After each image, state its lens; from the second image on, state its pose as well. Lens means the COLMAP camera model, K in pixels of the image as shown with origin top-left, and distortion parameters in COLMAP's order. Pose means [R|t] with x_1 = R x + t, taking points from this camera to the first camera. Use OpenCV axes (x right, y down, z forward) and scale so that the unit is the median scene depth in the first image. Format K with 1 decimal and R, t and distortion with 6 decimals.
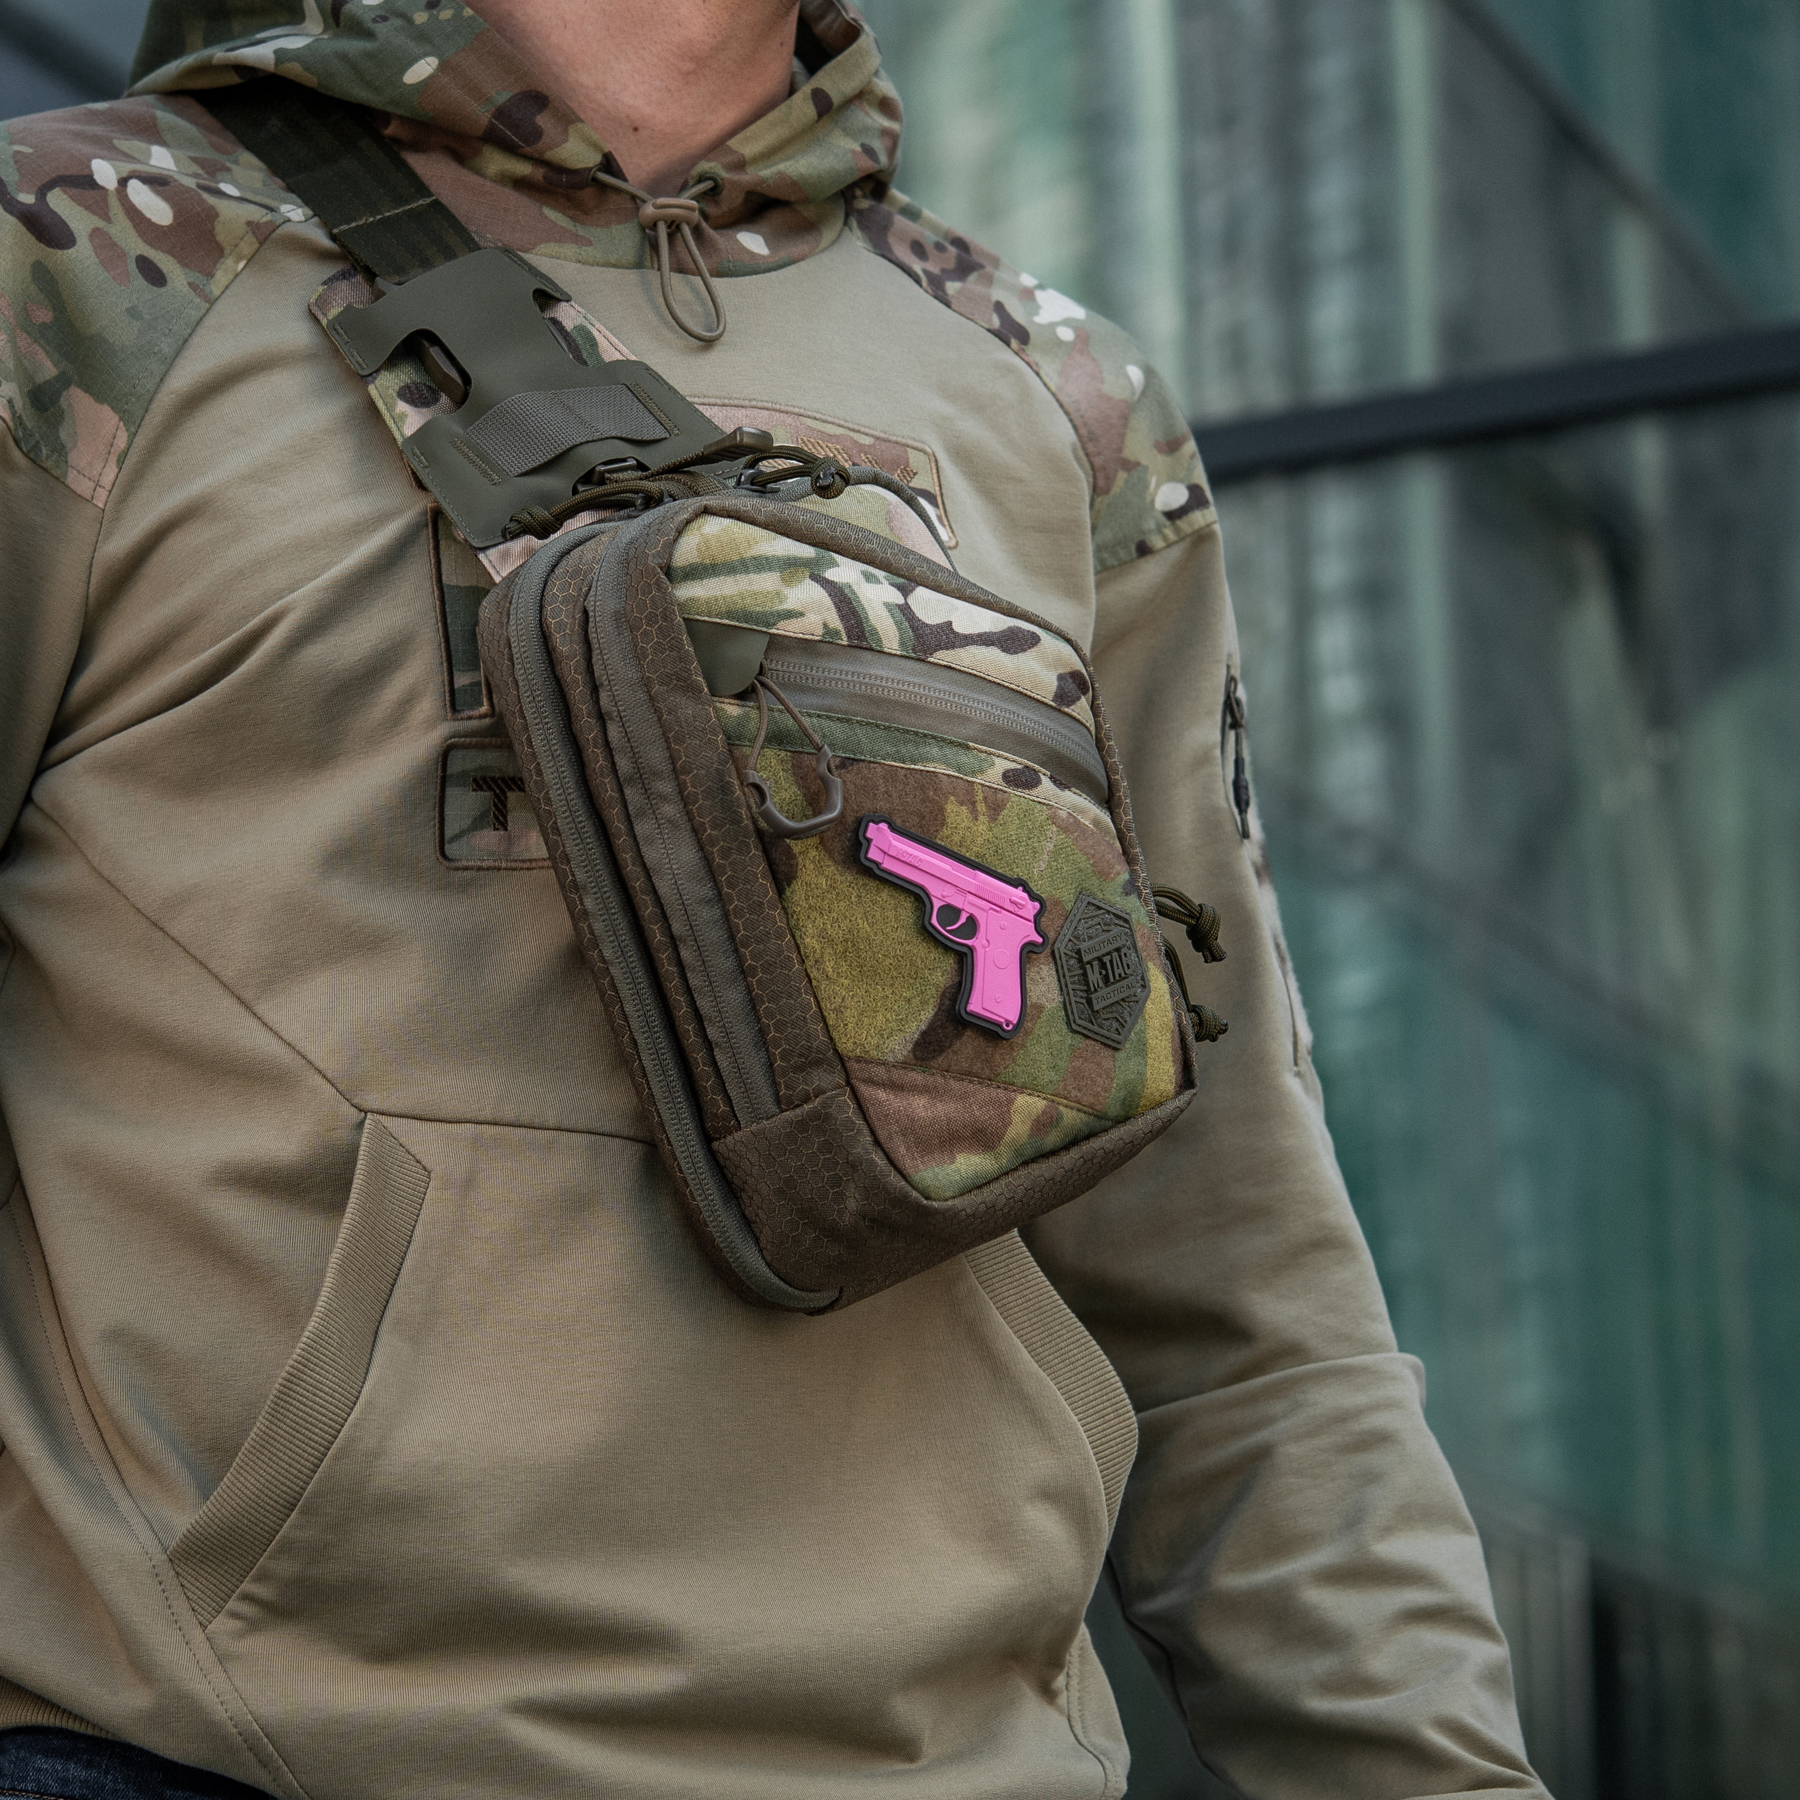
lens RADIAL K [[4930.5, 0, 905.5], [0, 4930.5, 909.5], [0, 0, 1]] dist [0.038154, 0.000000]
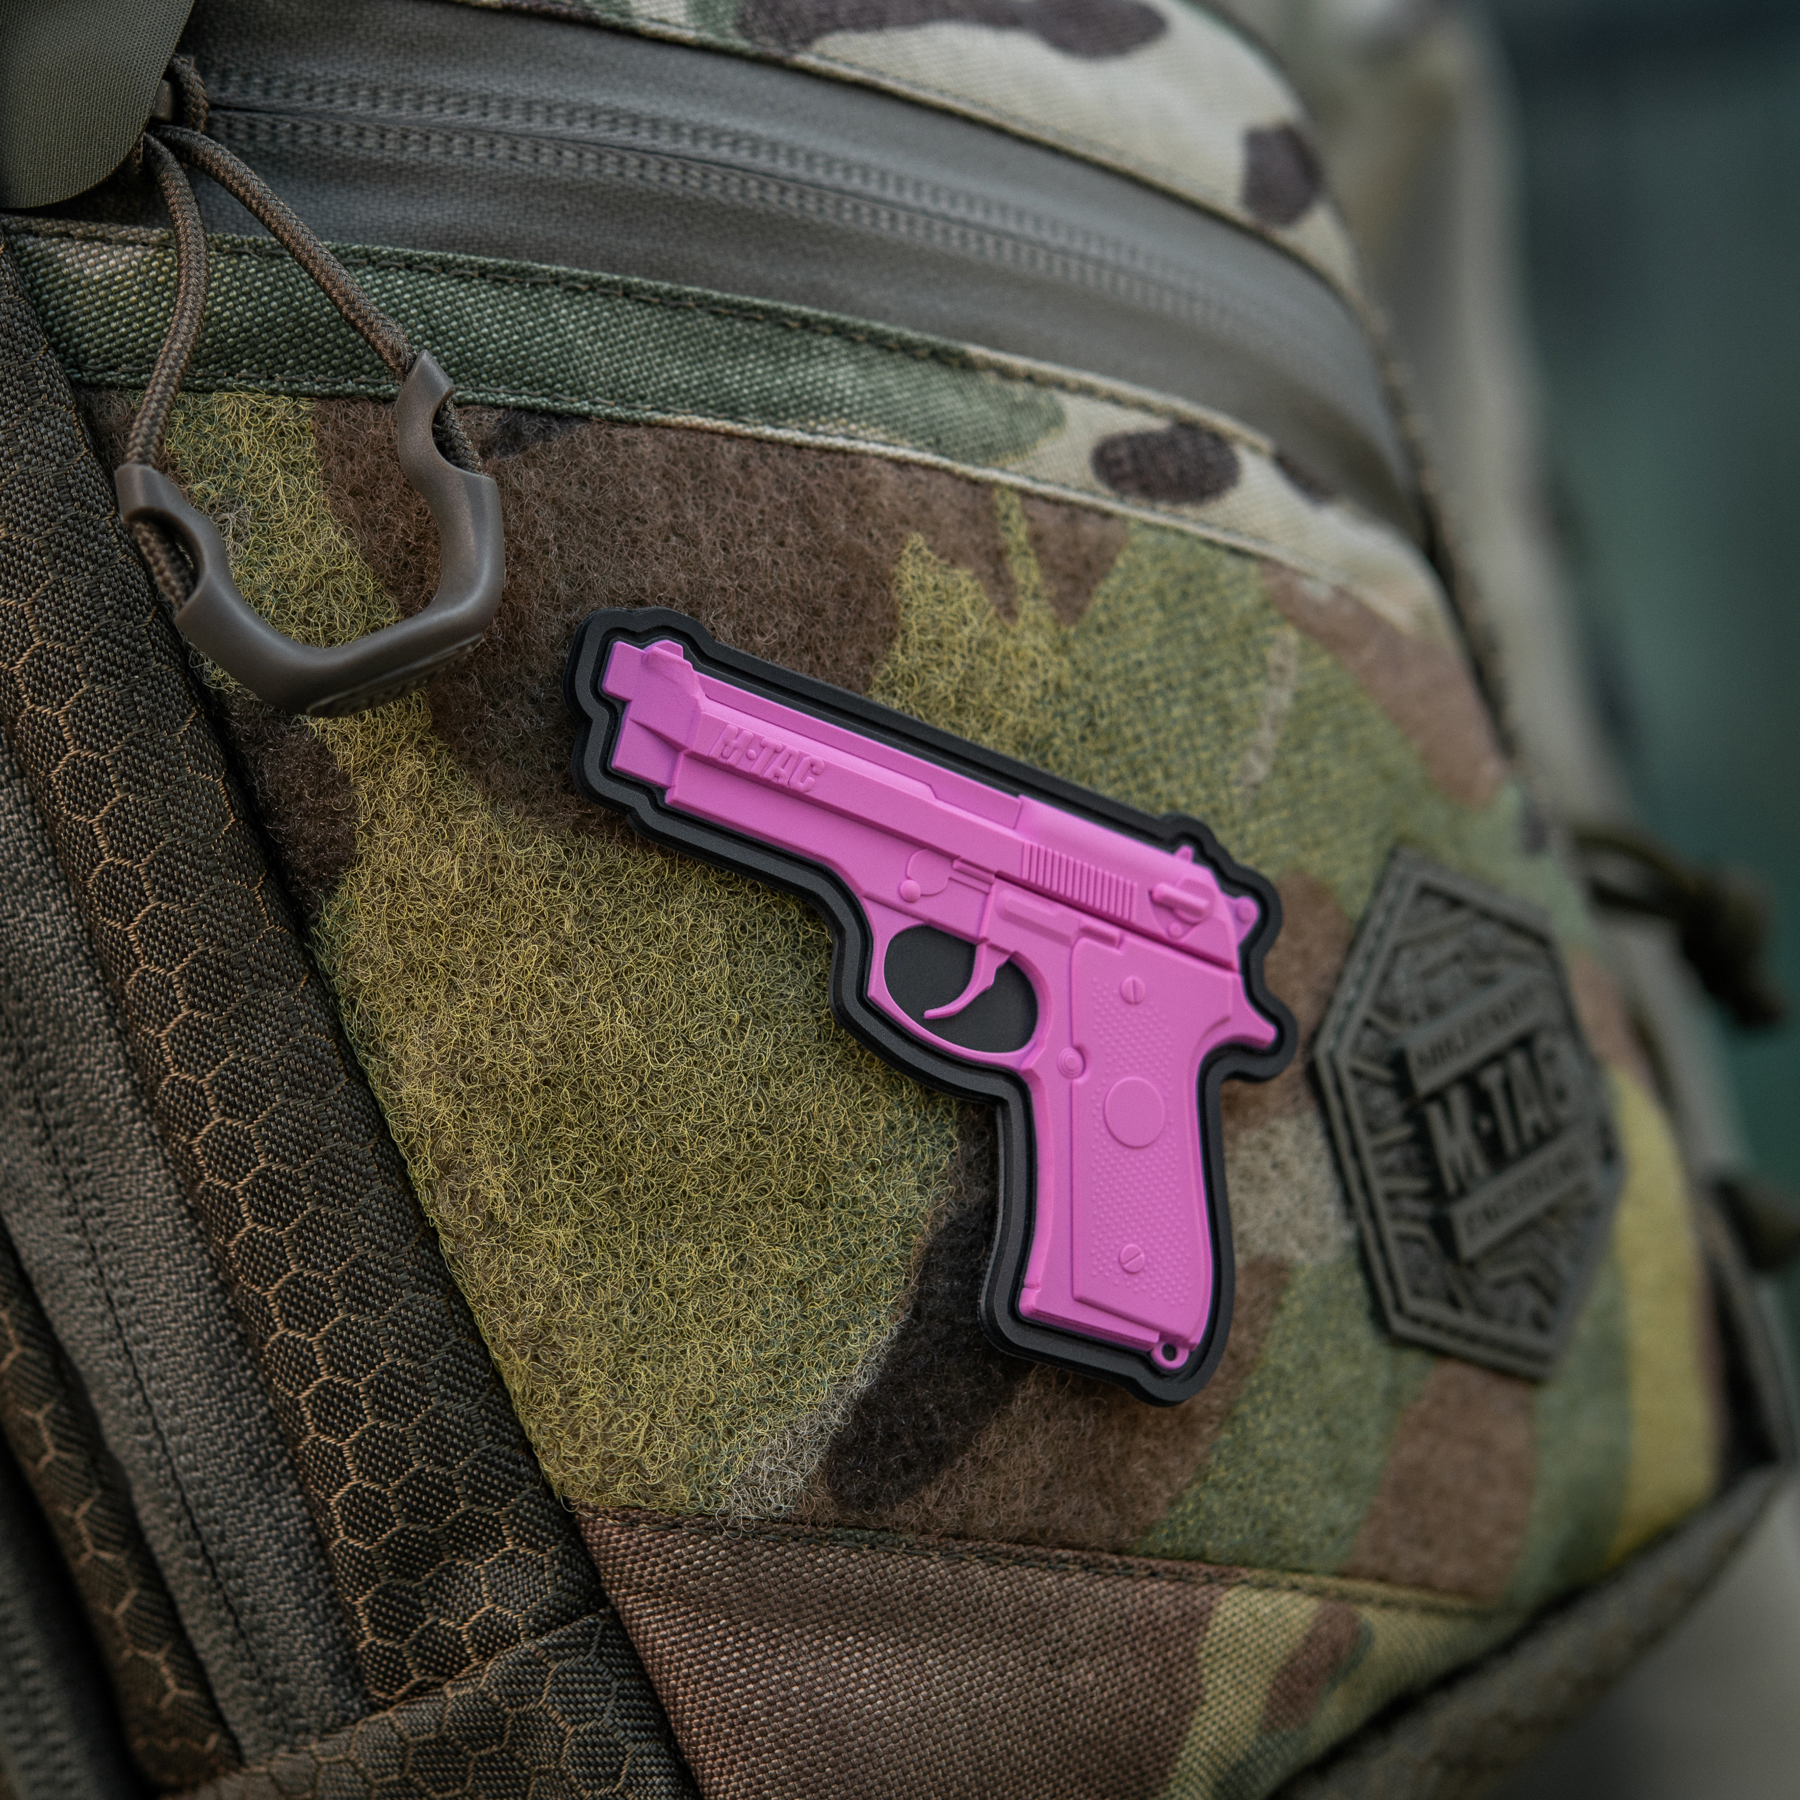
lens RADIAL K [[4930.5, 0, 842.6], [0, 4930.5, 851.6], [0, 0, 1]] dist [0.038154, 0.000000]
pose [[0.997748, -0.059962, -0.030051, 0.012497], [0.059611, 0.998144, -0.012442, -0.001996], [0.030742, 0.010622, 0.999471, 0.724947]]
